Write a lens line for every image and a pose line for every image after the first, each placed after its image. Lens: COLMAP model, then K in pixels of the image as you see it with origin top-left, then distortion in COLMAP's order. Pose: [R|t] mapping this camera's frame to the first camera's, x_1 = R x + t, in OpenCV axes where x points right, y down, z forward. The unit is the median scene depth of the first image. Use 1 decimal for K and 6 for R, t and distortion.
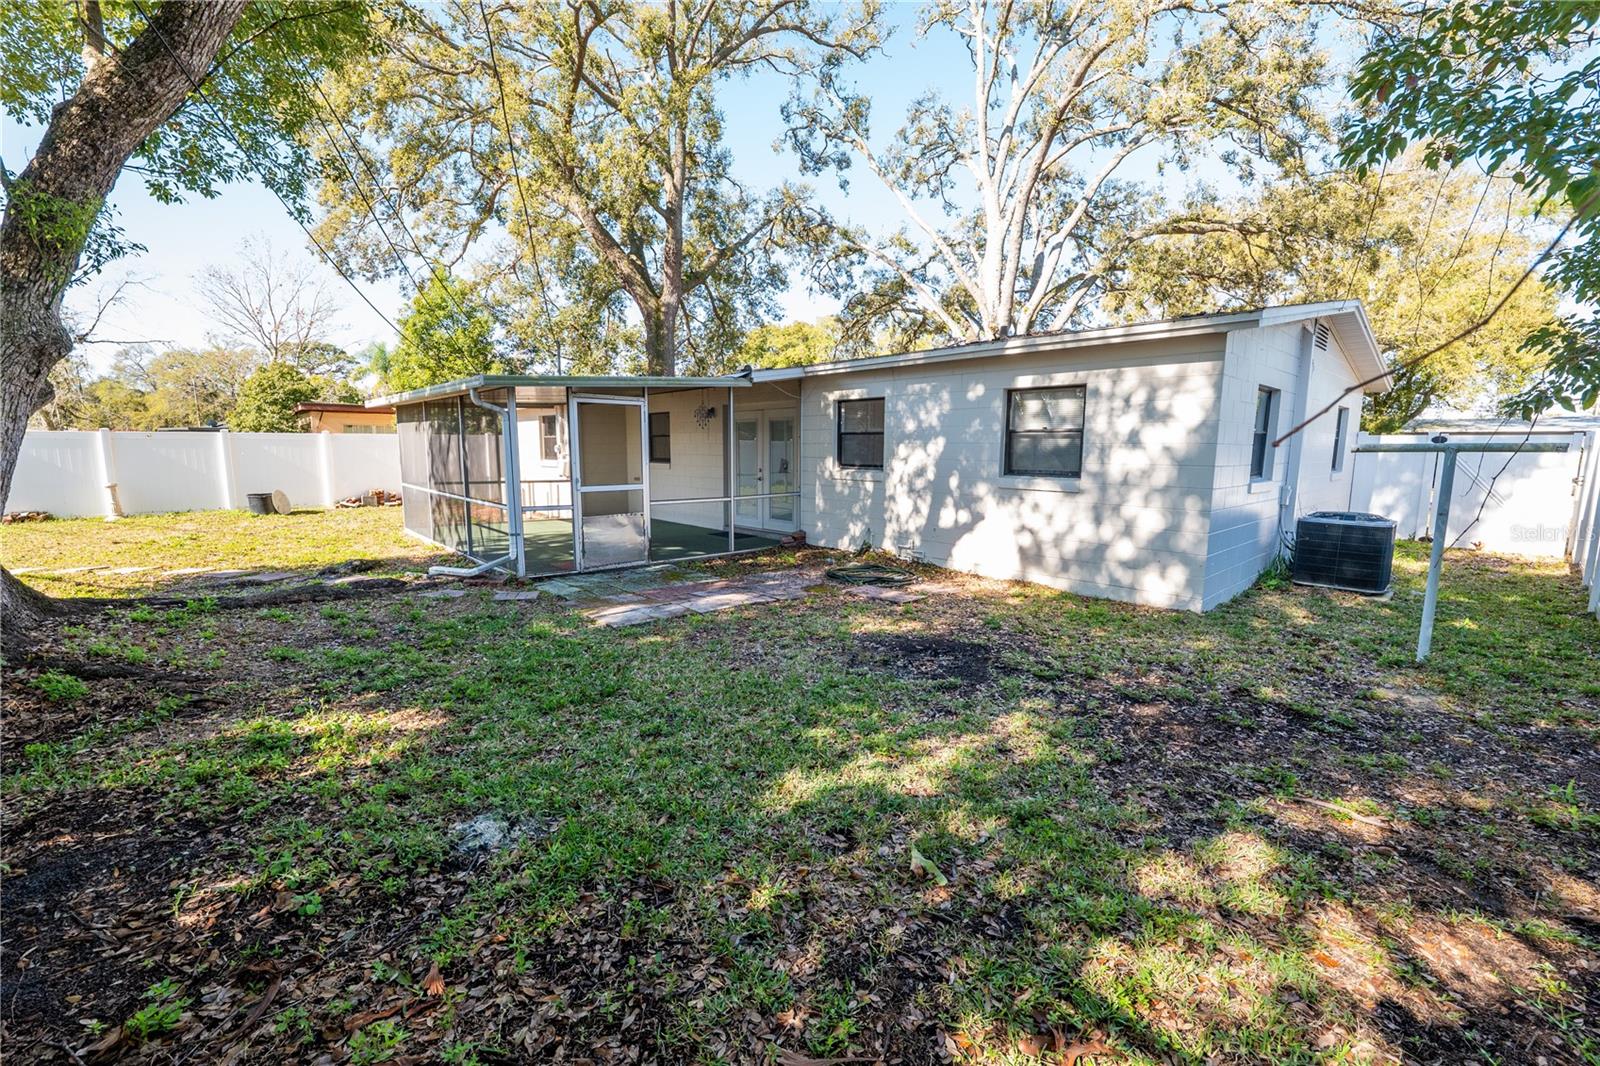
lens RADIAL K [[639.3, 0, 800.3], [0, 639.3, 531.6], [0, 0, 1]] dist [-0.015577, -0.000138]
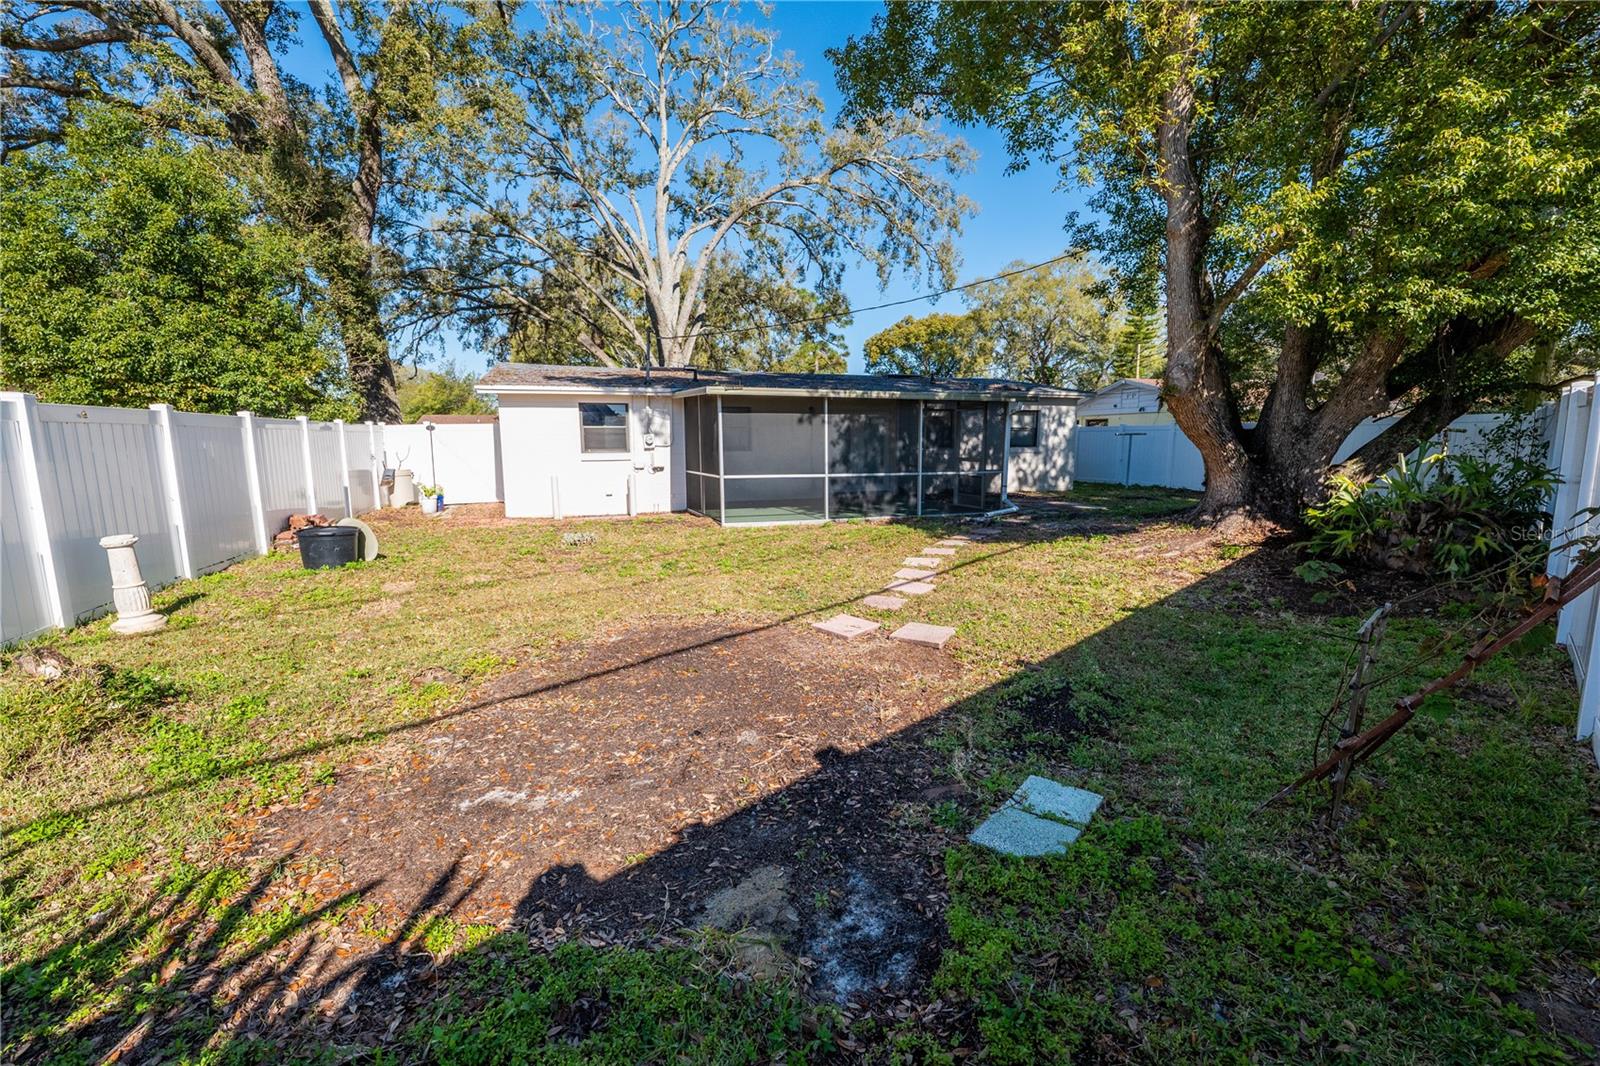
lens RADIAL K [[639.3, 0, 800.0], [0, 639.3, 531.4], [0, 0, 1]] dist [-0.015577, -0.000138]
pose [[0.445531, -0.143328, 0.883719, -2.234499], [0.122180, 0.987600, 0.098579, -0.116535], [-0.886890, 0.064052, 0.457518, 0.676464]]
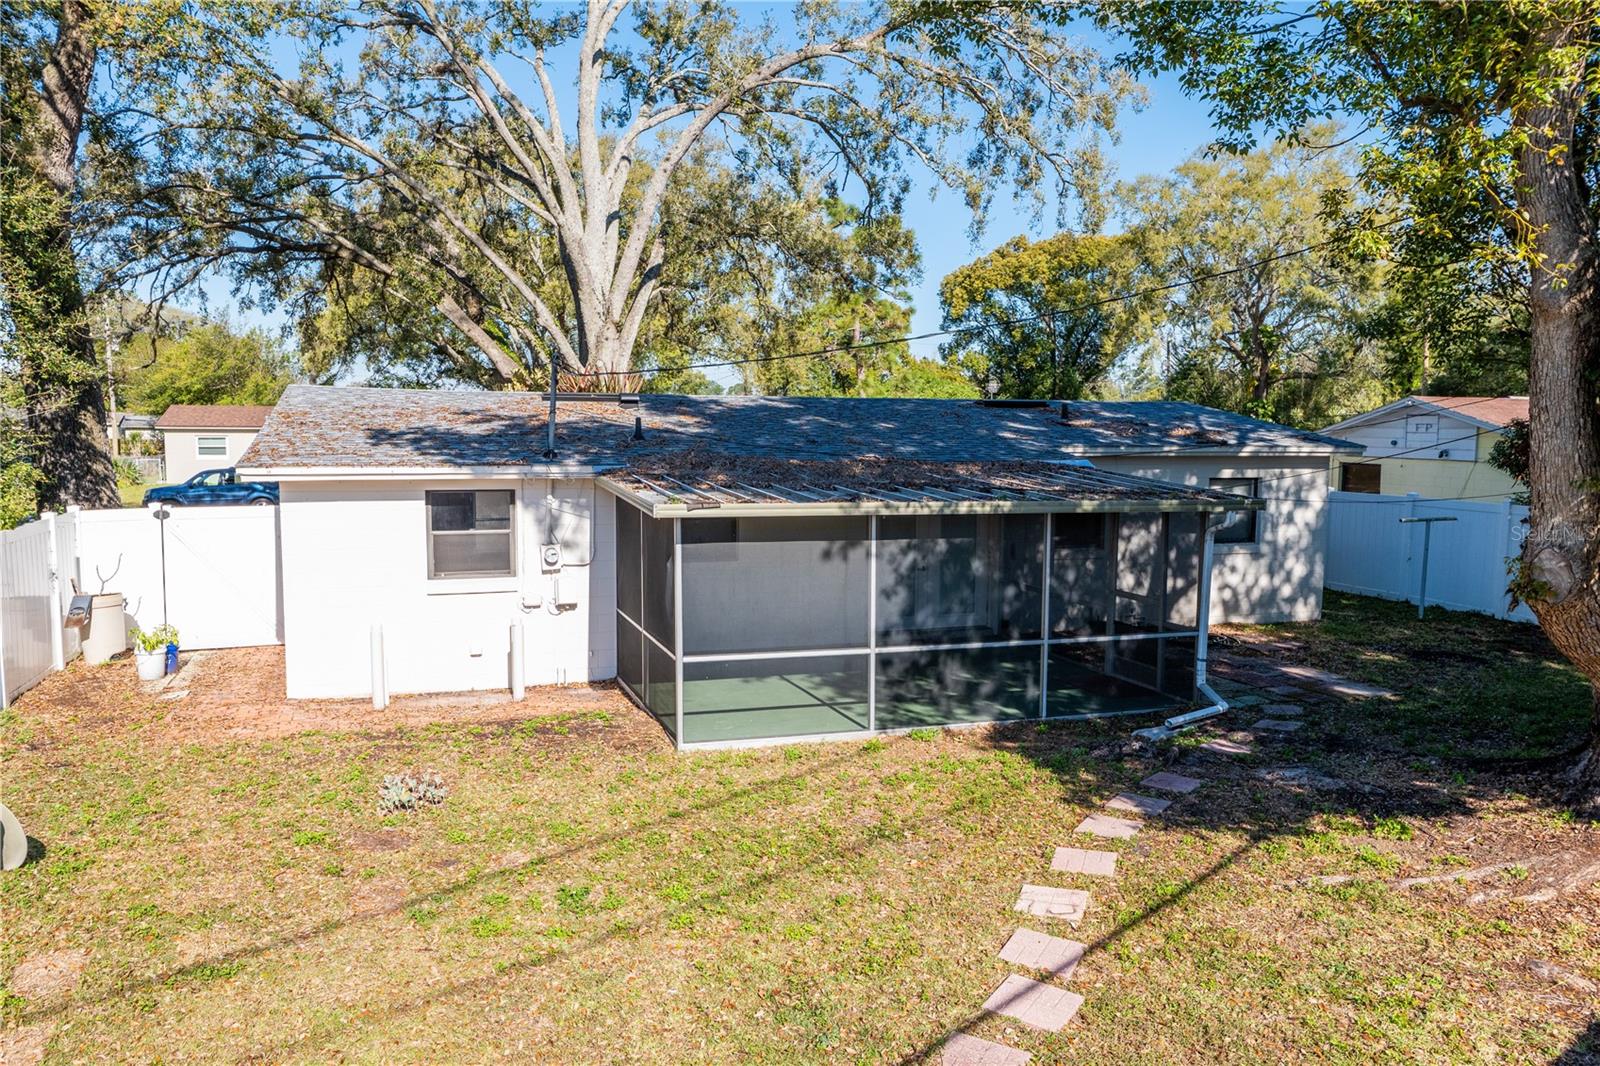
lens RADIAL K [[1115.7, 0, 801.6], [0, 1115.7, 532.0], [0, 0, 1]] dist [-0.005982, 0.000472]
pose [[0.465382, -0.096020, 0.879886, -2.131135], [0.108886, 0.992758, 0.050747, -0.337865], [-0.878387, 0.072190, 0.472467, 0.699309]]
